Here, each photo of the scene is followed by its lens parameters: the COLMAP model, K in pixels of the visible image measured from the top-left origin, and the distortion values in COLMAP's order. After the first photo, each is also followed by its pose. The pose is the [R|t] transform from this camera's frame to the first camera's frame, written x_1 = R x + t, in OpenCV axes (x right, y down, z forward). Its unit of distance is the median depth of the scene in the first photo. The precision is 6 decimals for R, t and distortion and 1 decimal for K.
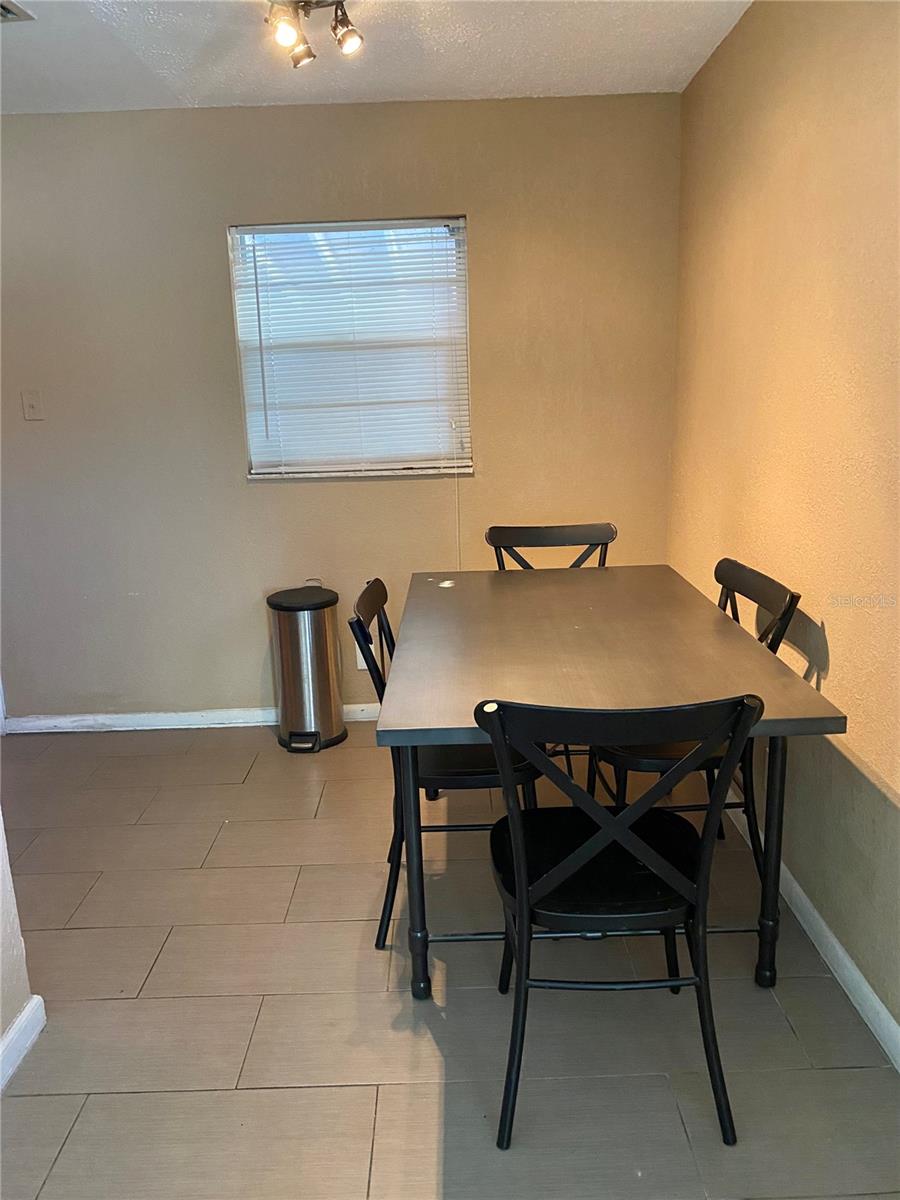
lens RADIAL K [[890.3, 0, 450.0], [0, 890.3, 600.0], [0, 0, 1]] dist [-0.000501, -0.000219]
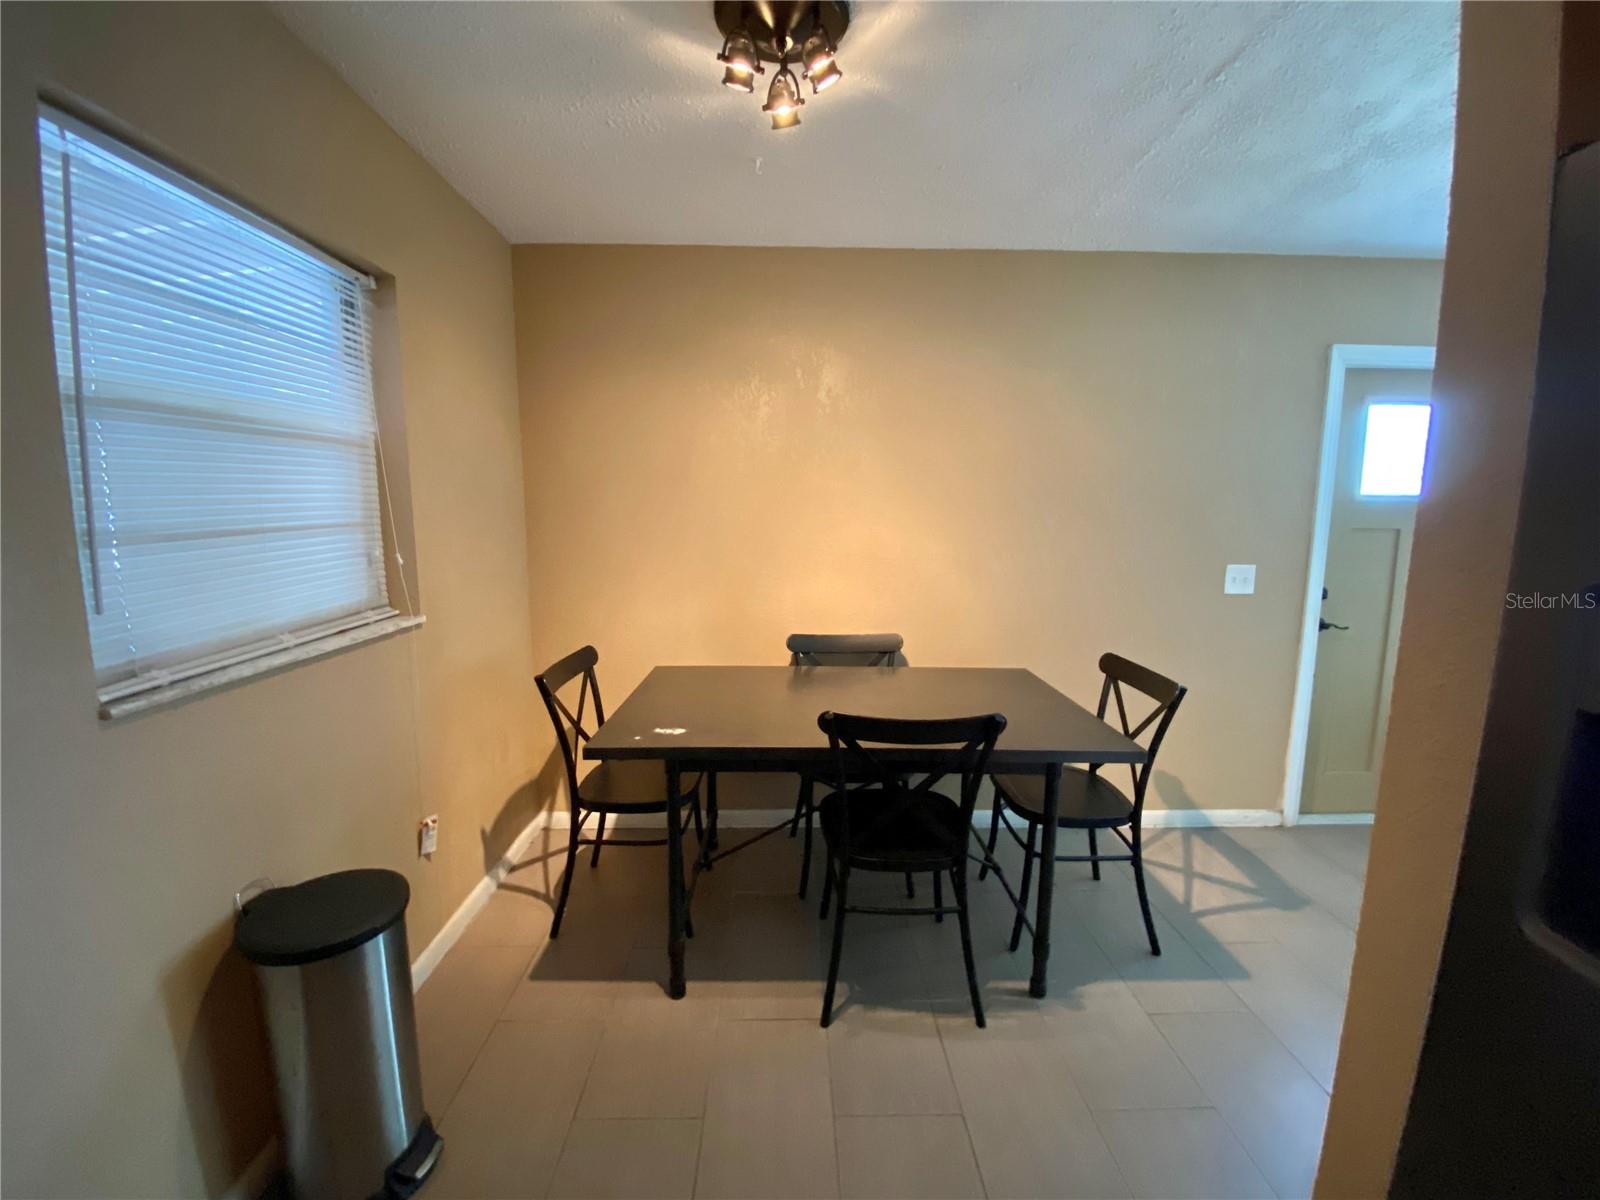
lens RADIAL K [[639.6, 0, 810.1], [0, 639.6, 588.5], [0, 0, 1]] dist [-0.004718, -0.012080]
pose [[-0.003828, -0.089209, 0.996006, -0.507518], [0.204256, 0.974944, 0.088108, -0.153167], [-0.978910, 0.203777, 0.014489, 0.681257]]
